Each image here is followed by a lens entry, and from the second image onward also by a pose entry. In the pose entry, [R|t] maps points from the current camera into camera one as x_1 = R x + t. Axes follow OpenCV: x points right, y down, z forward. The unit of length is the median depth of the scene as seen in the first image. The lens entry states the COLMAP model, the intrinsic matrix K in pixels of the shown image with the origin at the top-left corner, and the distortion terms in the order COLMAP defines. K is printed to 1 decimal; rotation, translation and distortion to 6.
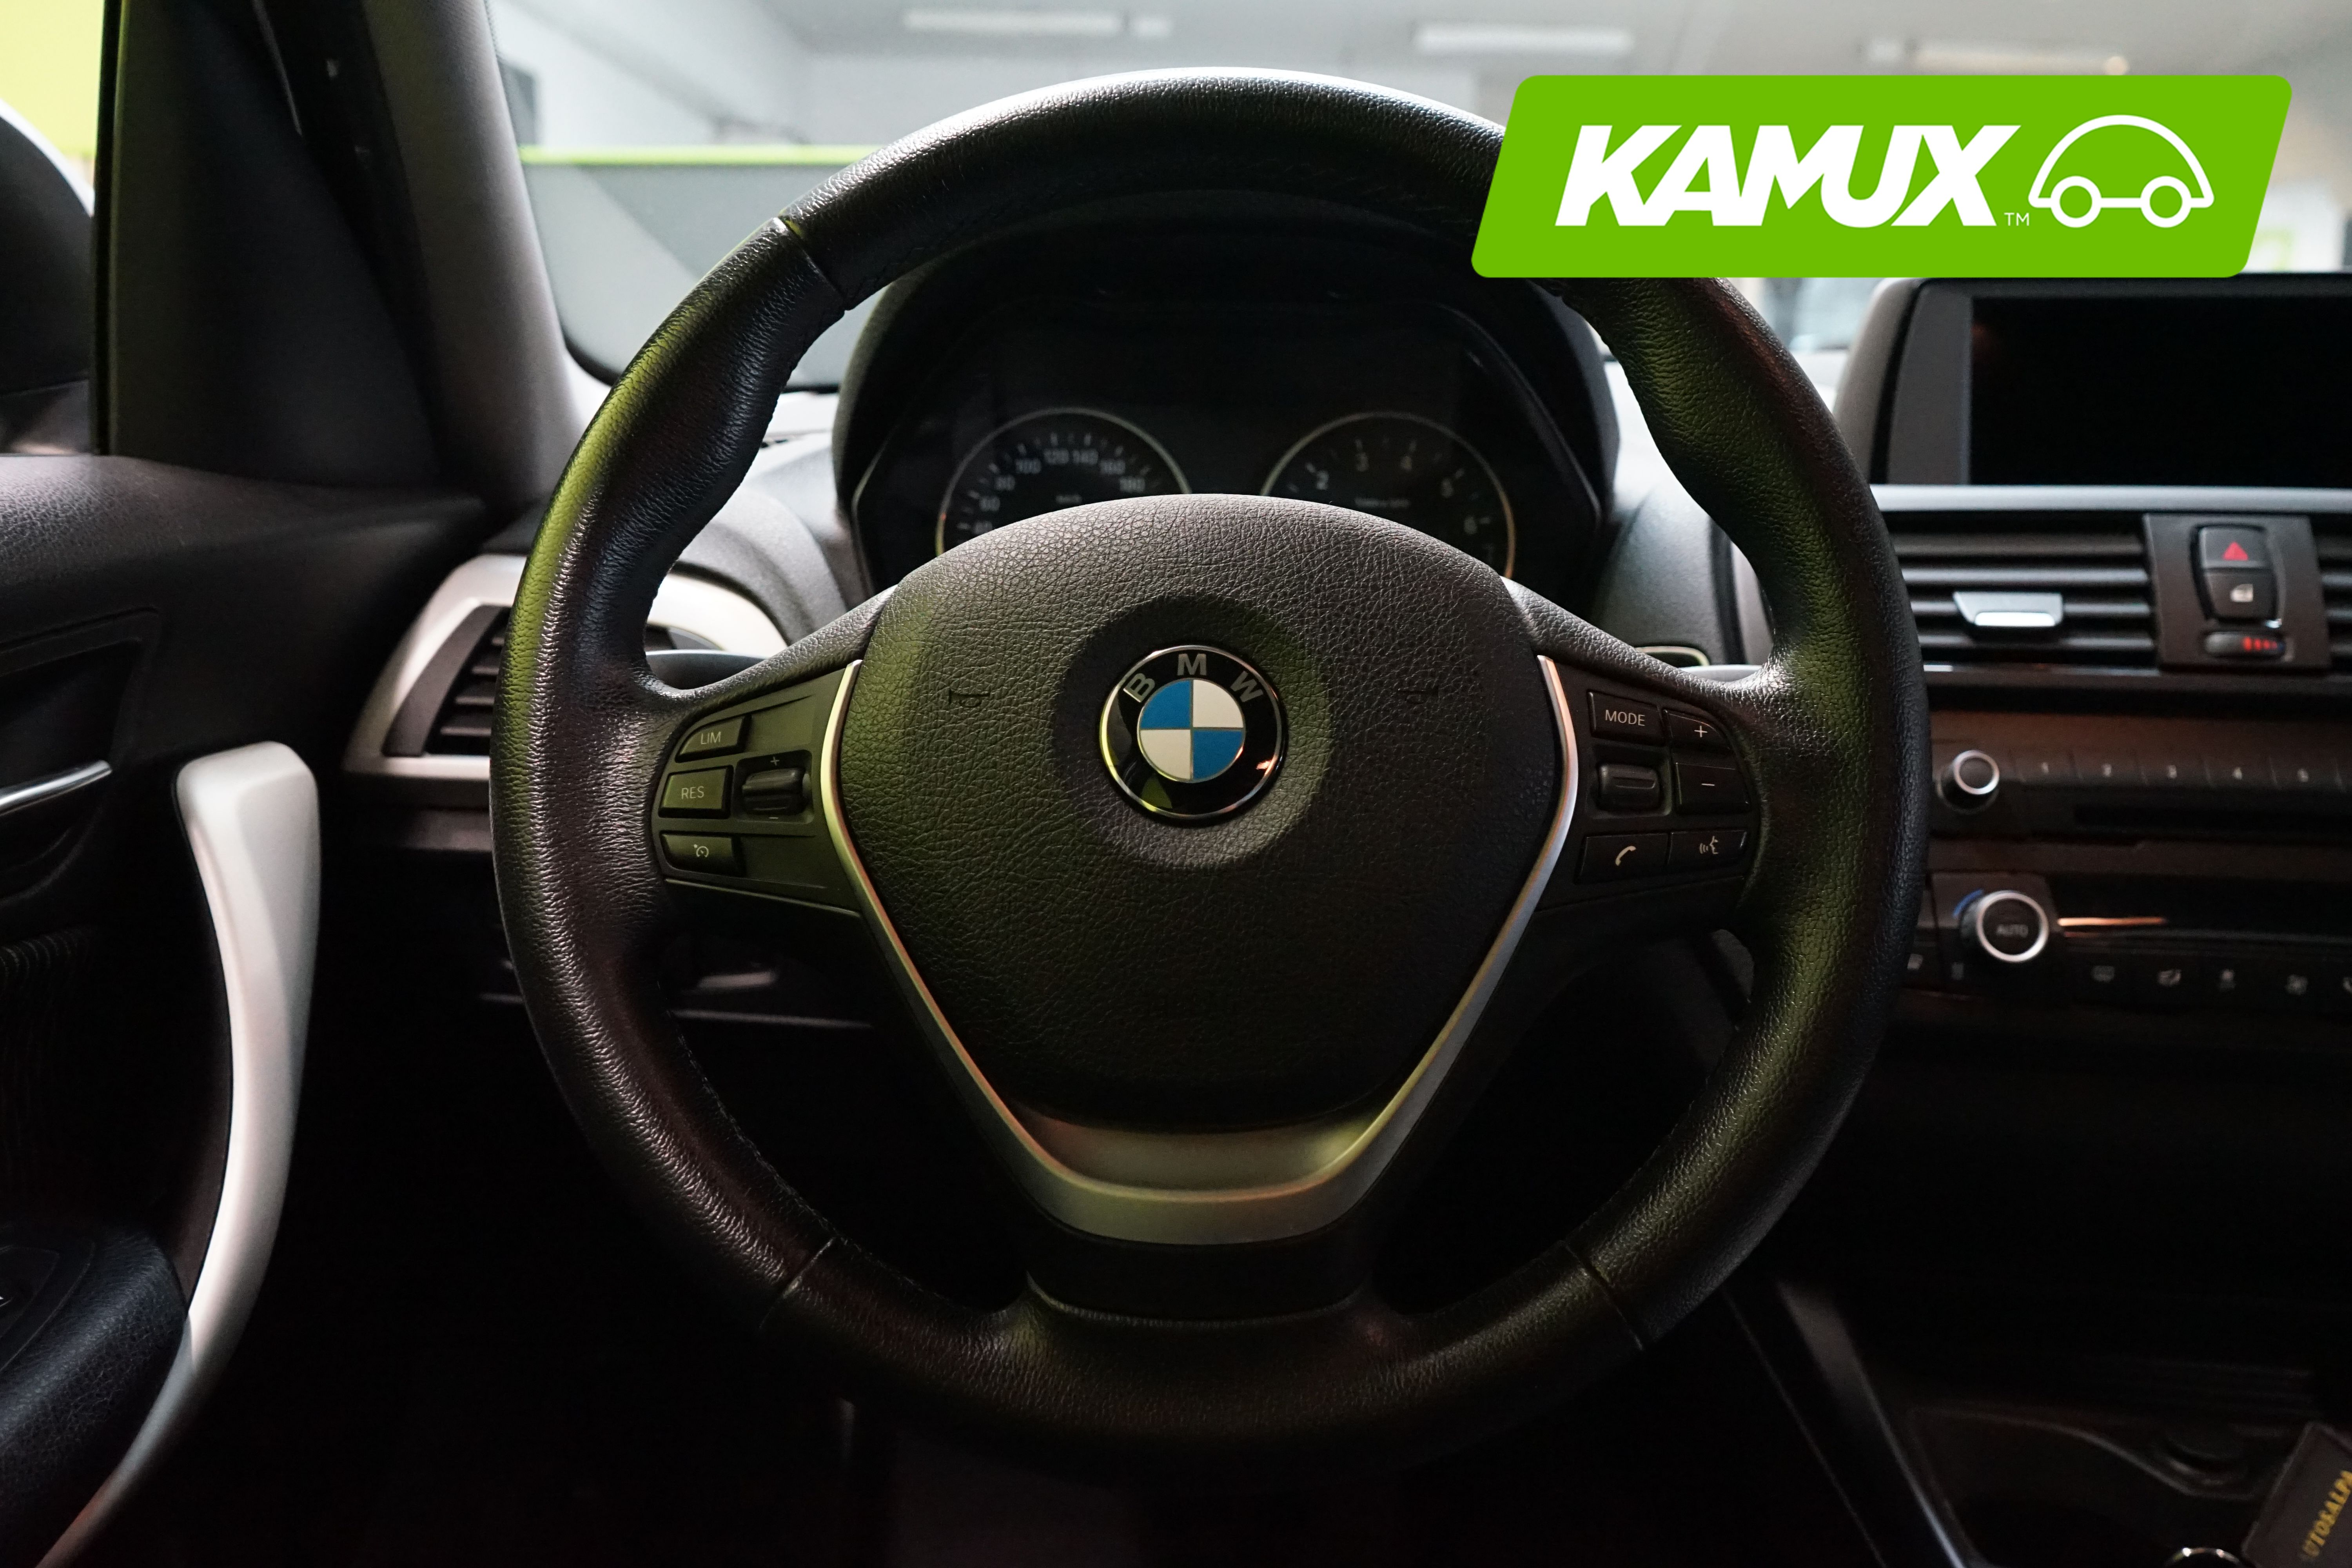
lens RADIAL K [[1943.4, 0, 1176.0], [0, 1943.4, 784.0], [0, 0, 1]] dist [-0.012127, 0.006714]
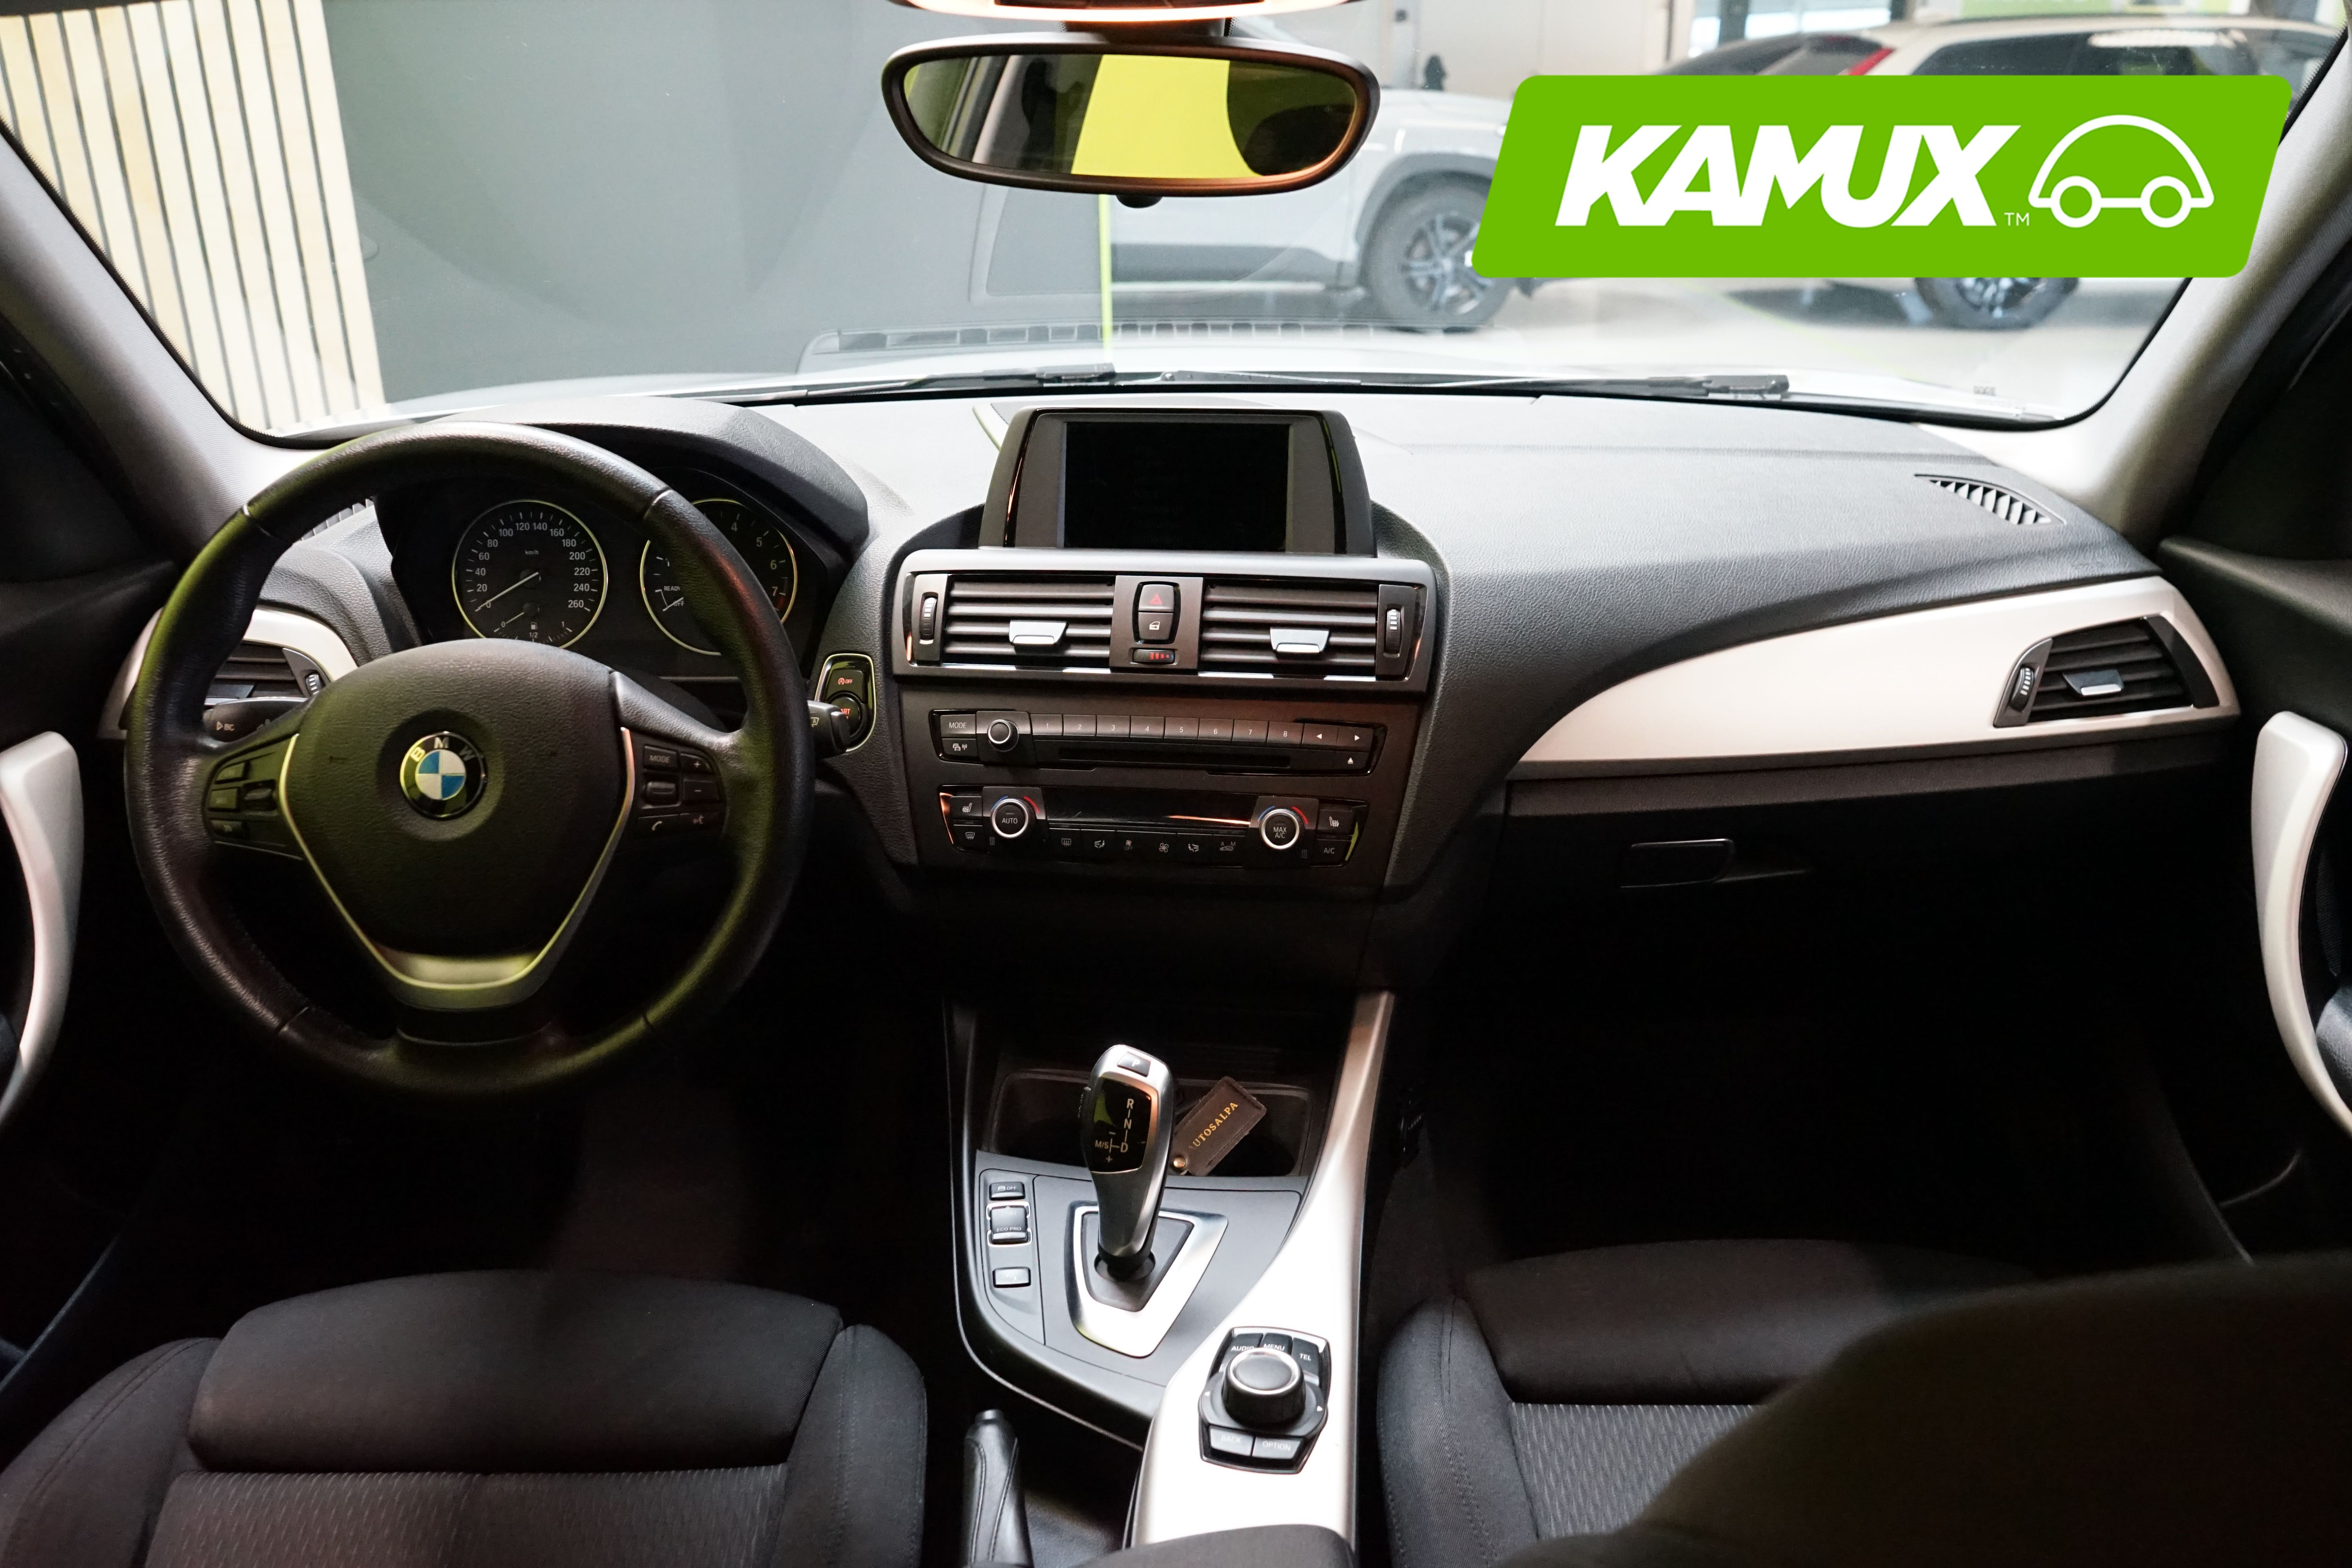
lens RADIAL K [[1943.4, 0, 1176.0], [0, 1943.4, 784.0], [0, 0, 1]] dist [-0.012127, 0.006714]
pose [[0.999785, -0.020106, 0.005078, 0.750366], [0.019065, 0.987507, 0.156415, -0.312904], [-0.008159, -0.156284, 0.987678, -1.037768]]
